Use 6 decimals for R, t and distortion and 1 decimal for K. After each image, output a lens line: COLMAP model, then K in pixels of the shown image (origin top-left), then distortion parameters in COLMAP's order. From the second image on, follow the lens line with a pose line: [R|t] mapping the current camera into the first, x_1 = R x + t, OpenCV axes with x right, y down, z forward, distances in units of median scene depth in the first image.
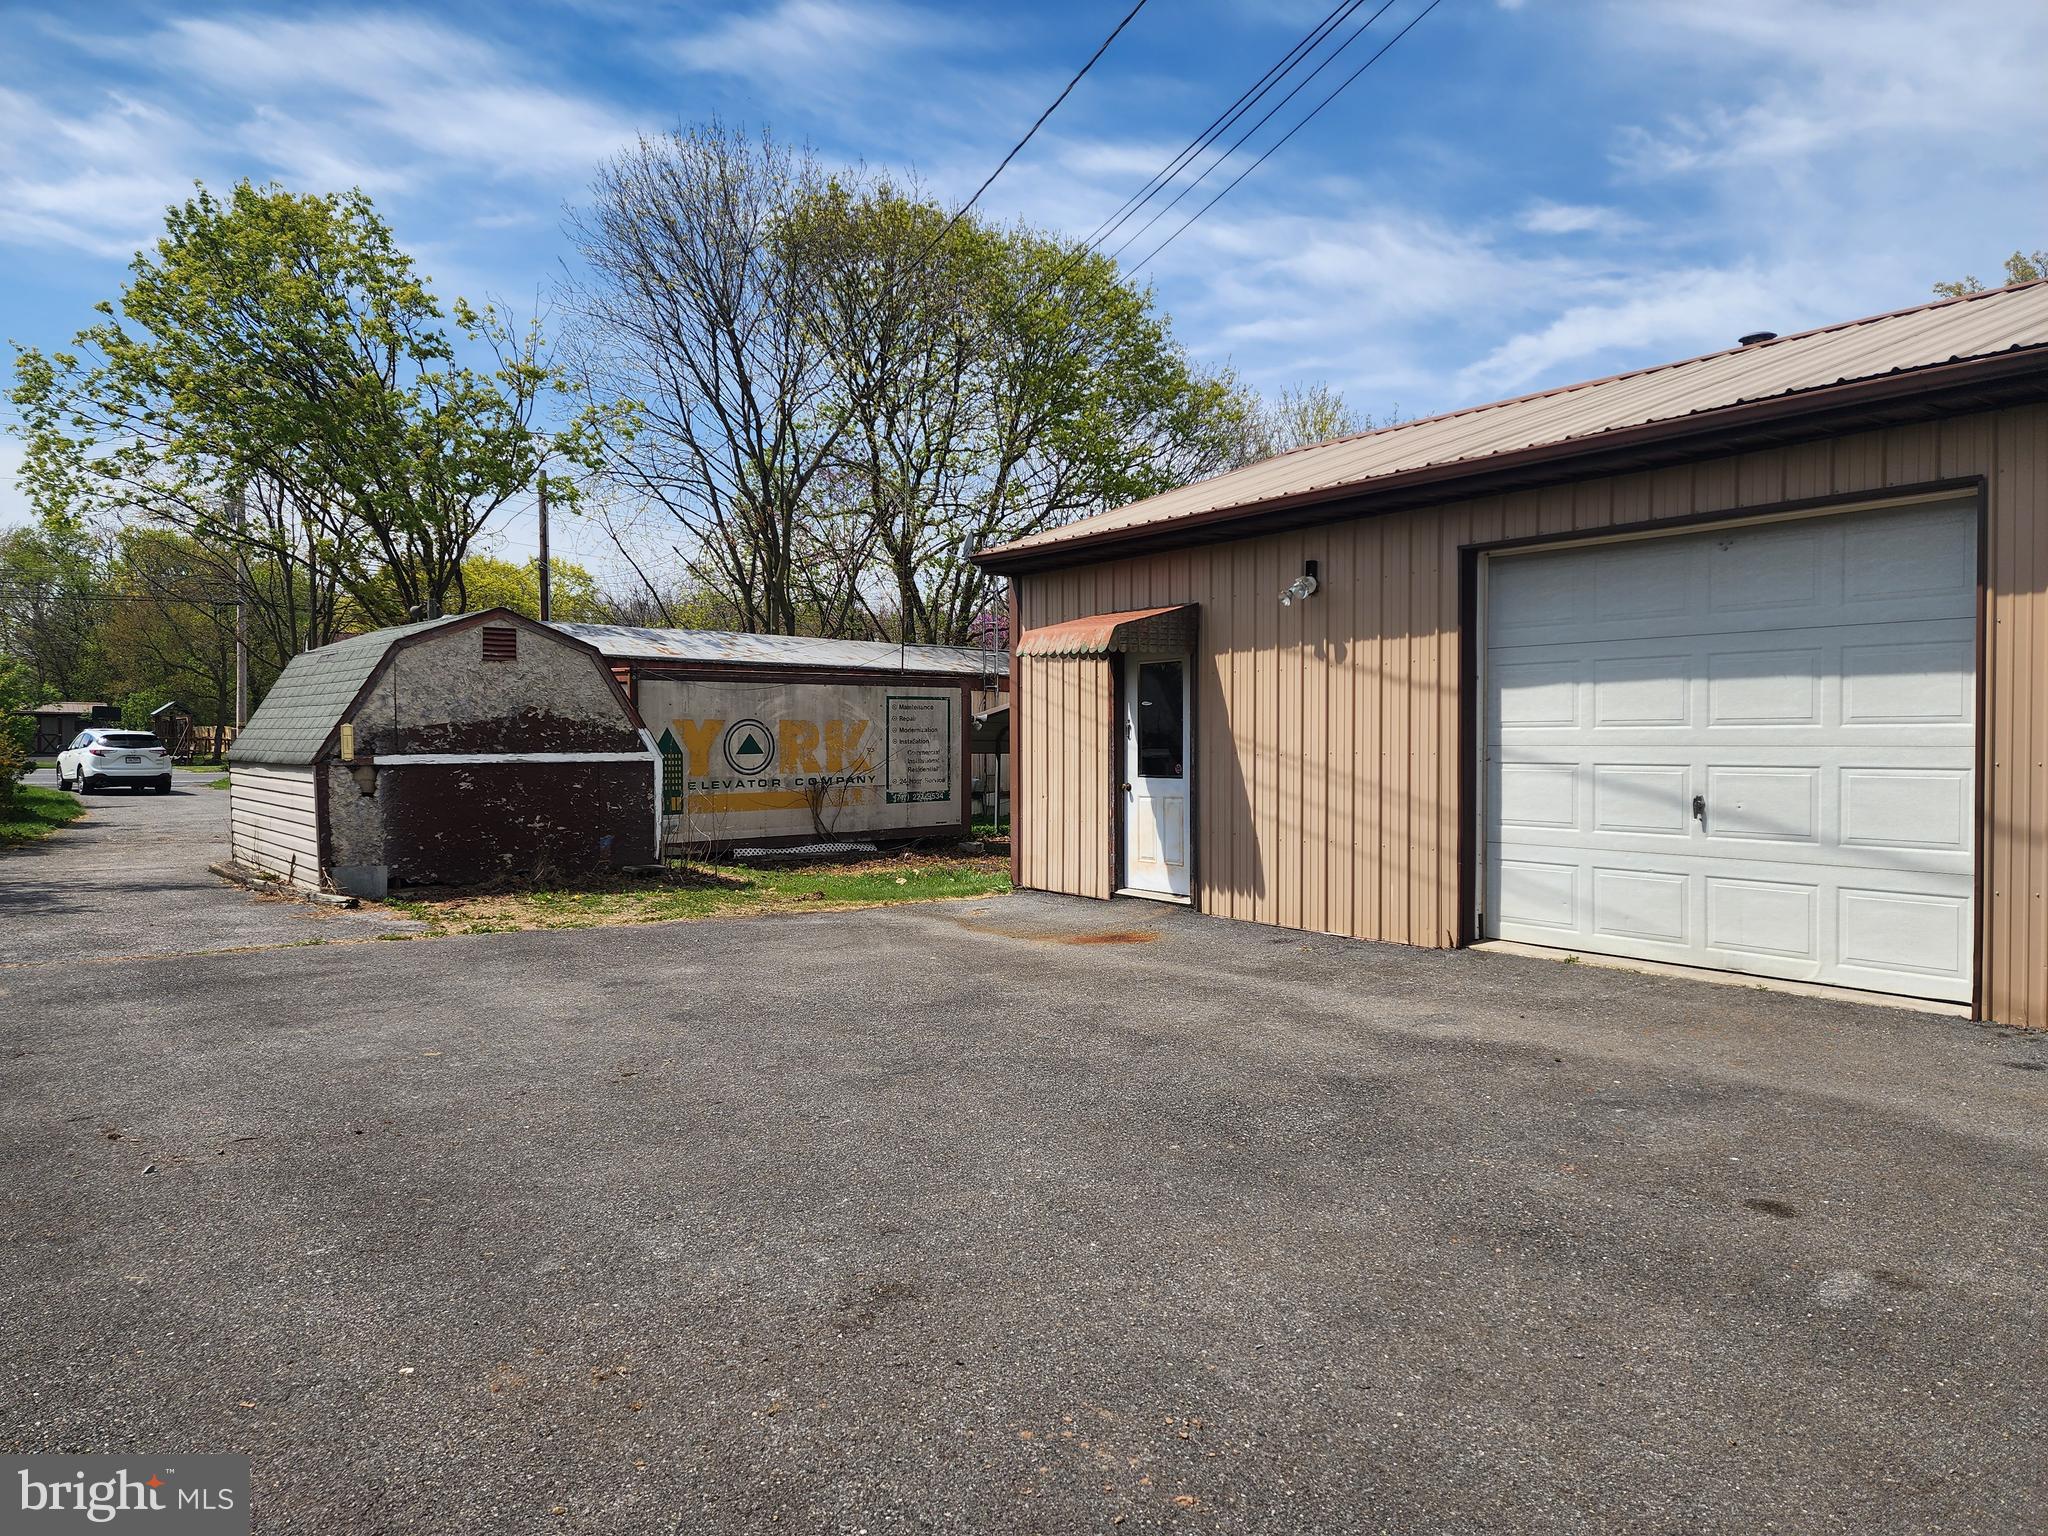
lens RADIAL K [[1353.8, 0, 1012.7], [0, 1353.8, 768.7], [0, 0, 1]] dist [0.147919, -0.146128]
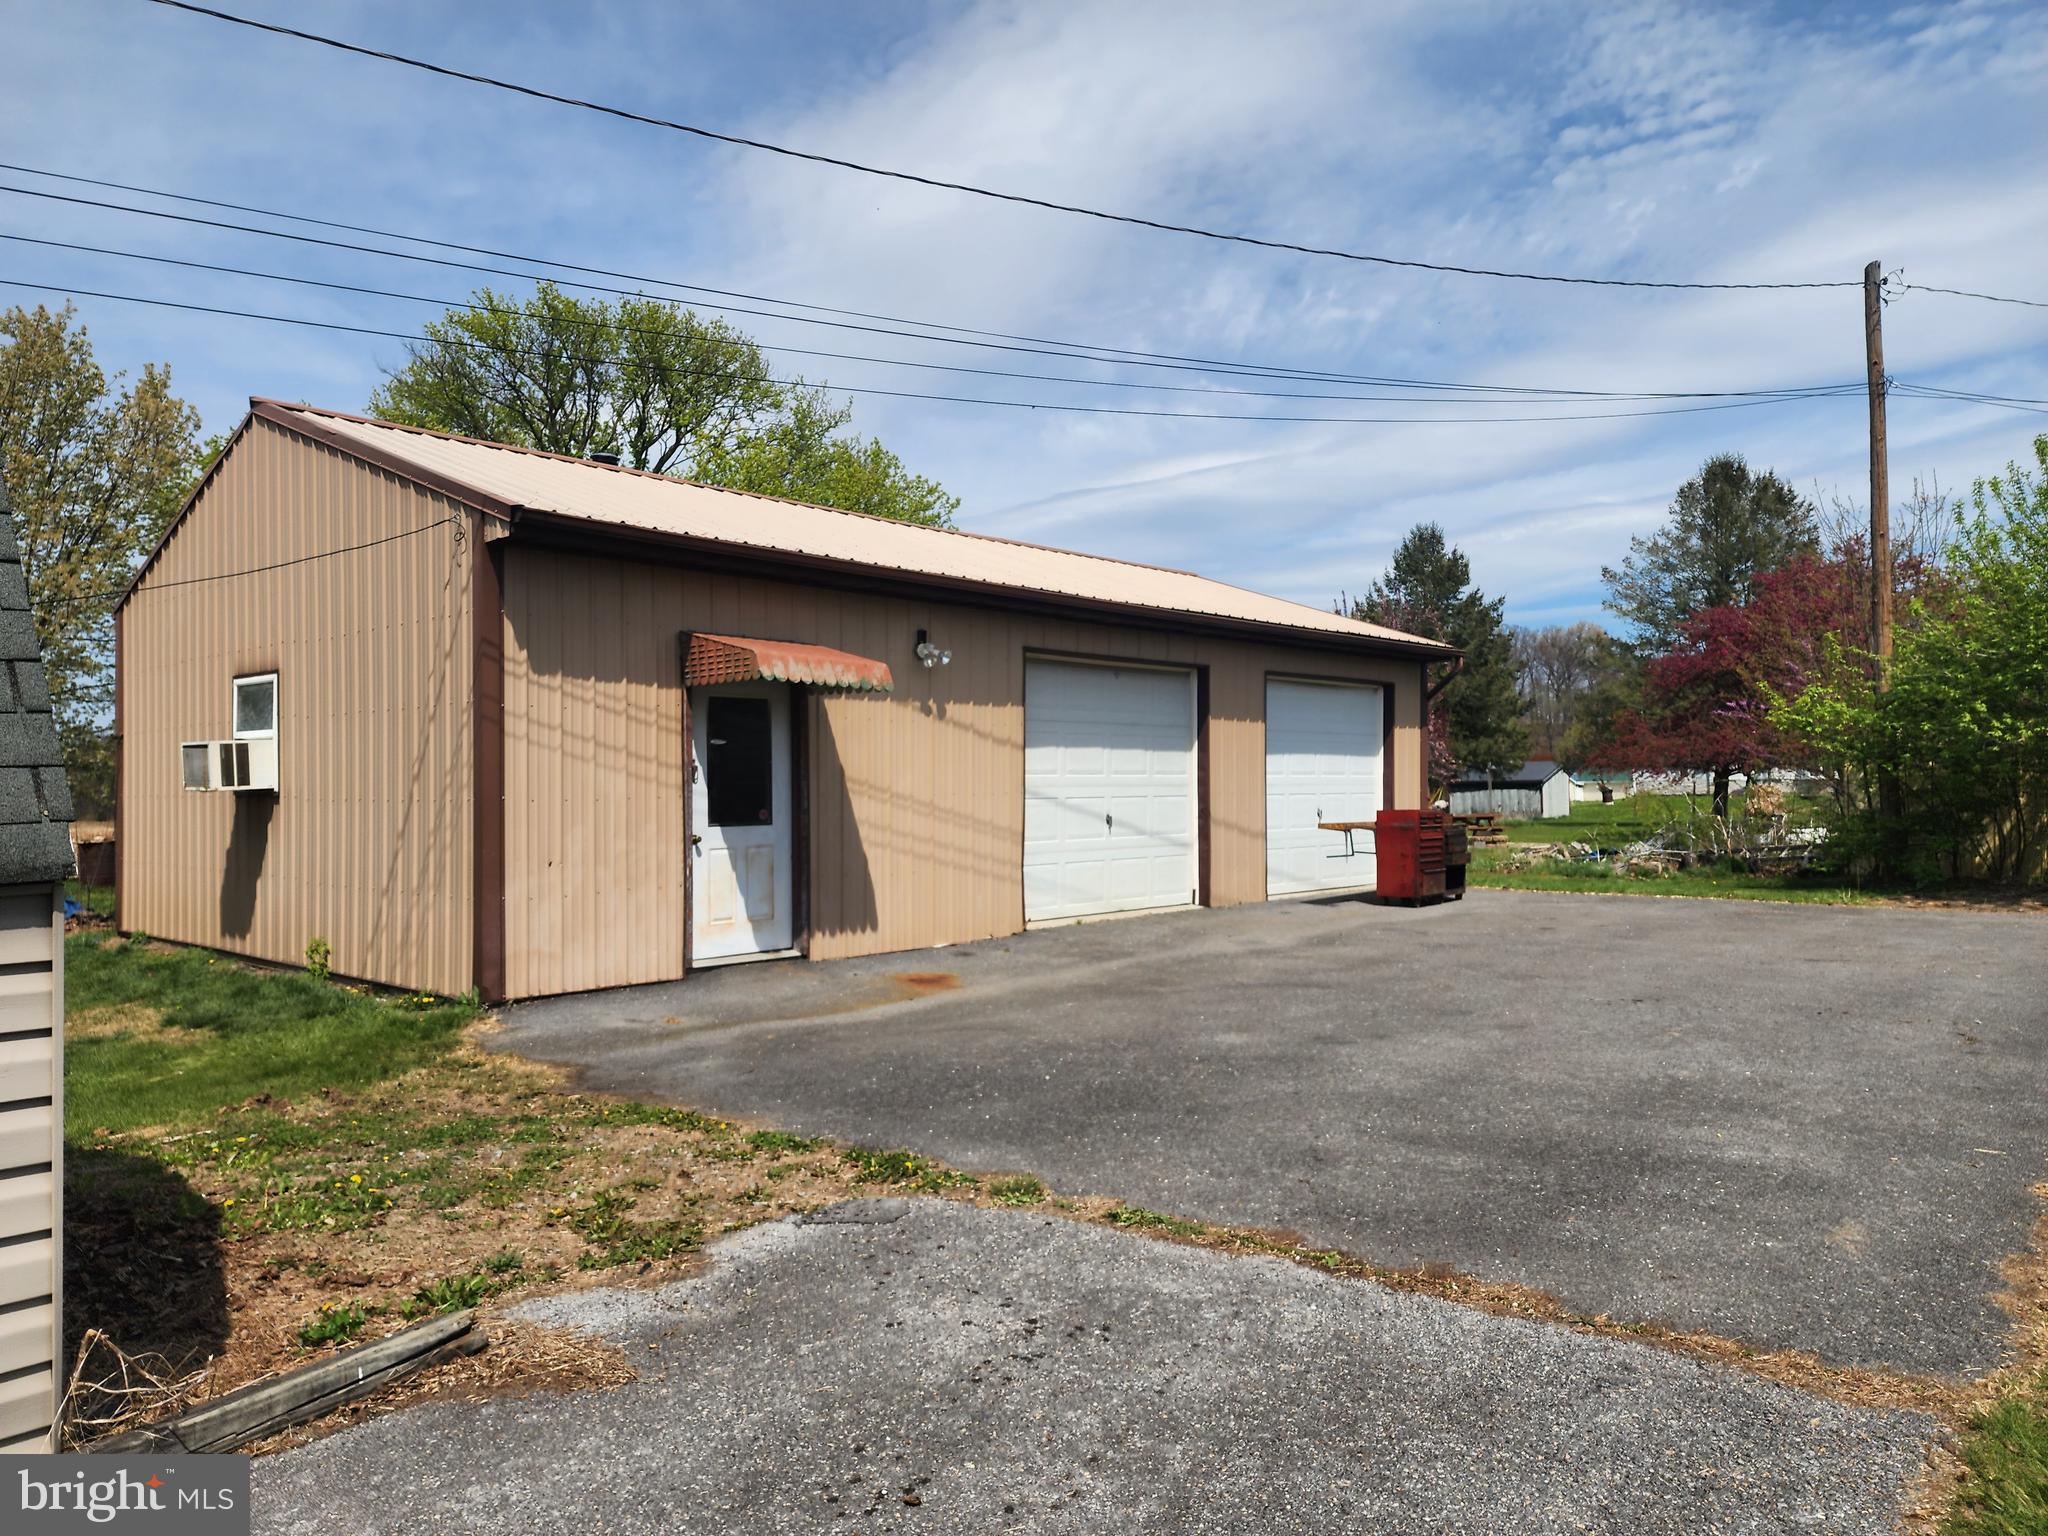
lens RADIAL K [[1353.8, 0, 1012.7], [0, 1353.8, 768.7], [0, 0, 1]] dist [0.147919, -0.146128]
pose [[-0.183322, 0.025011, 0.982735, -0.862470], [0.037881, 0.999114, -0.018361, -0.008309], [-0.982323, 0.033861, -0.184107, 1.048461]]
